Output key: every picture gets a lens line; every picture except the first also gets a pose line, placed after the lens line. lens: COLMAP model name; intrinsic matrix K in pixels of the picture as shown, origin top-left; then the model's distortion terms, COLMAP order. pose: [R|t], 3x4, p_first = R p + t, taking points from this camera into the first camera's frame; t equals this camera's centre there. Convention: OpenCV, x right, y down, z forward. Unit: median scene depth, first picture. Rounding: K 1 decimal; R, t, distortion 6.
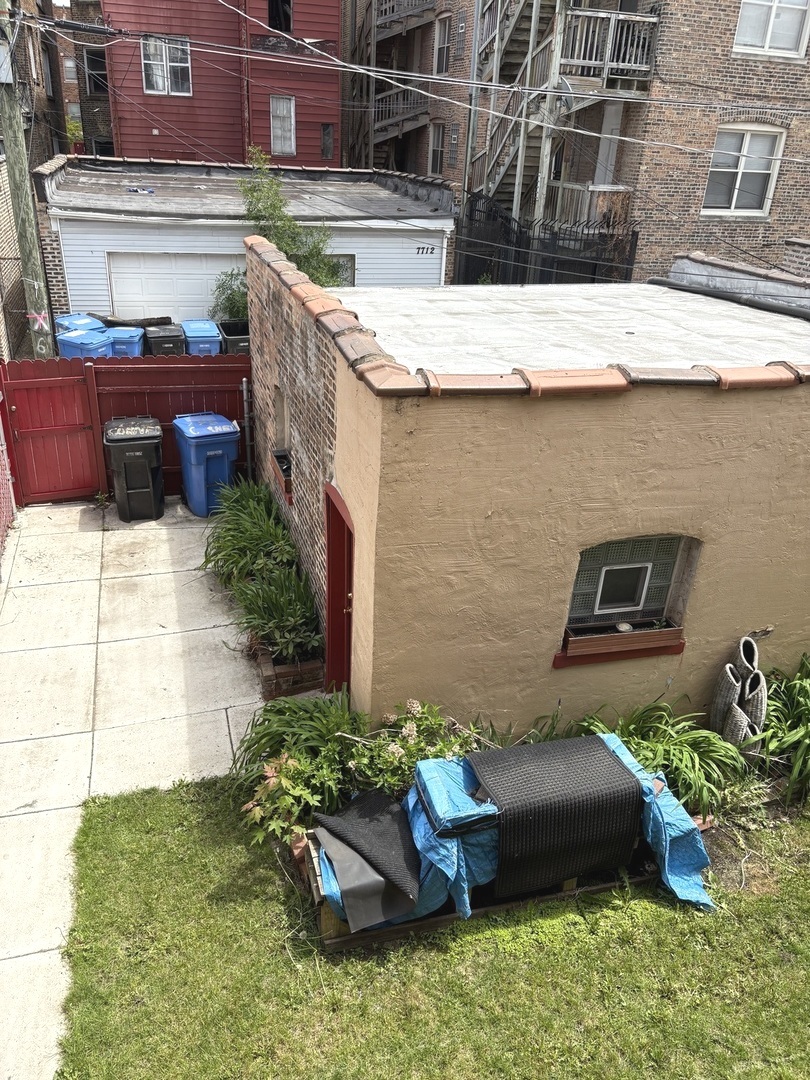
lens RADIAL K [[811.0, 0, 405.0], [0, 811.0, 540.0], [0, 0, 1]] dist [0.013116, 0.004517]
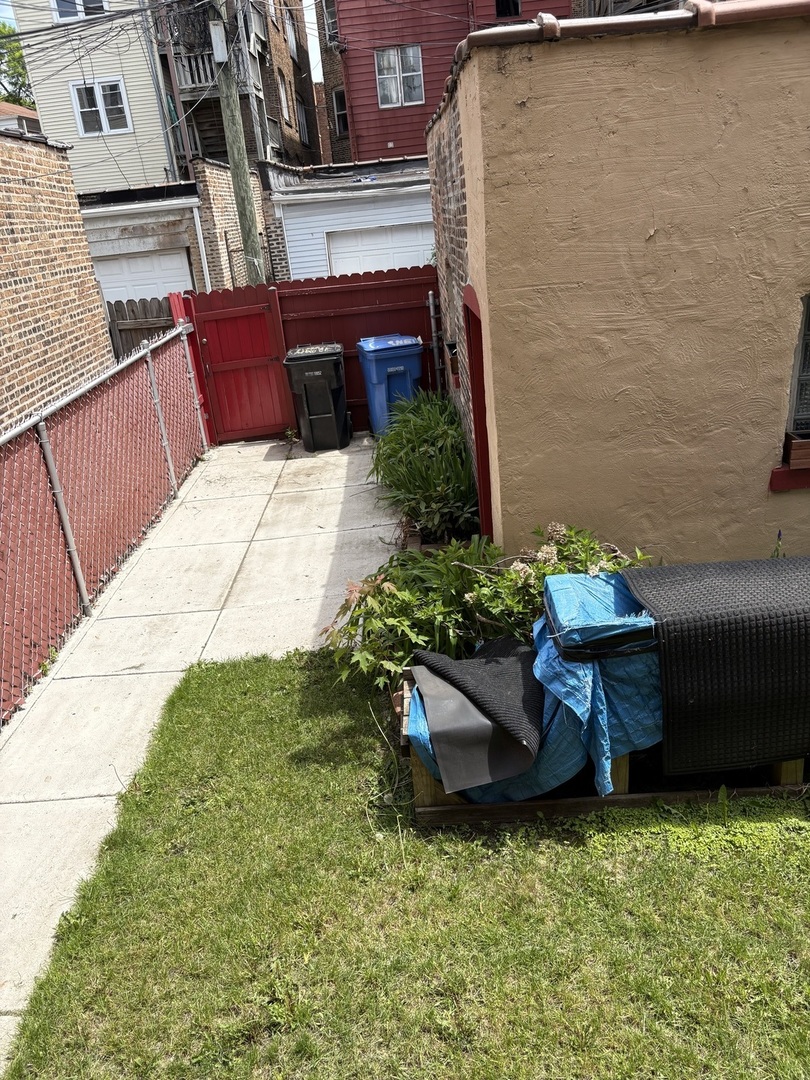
lens RADIAL K [[816.5, 0, 403.1], [0, 816.5, 546.5], [0, 0, 1]] dist [0.042333, -0.050819]
pose [[0.949894, -0.019719, -0.311949, 0.114345], [0.006559, 0.999046, -0.043180, 0.263329], [0.312503, 0.038970, 0.949117, 0.260107]]
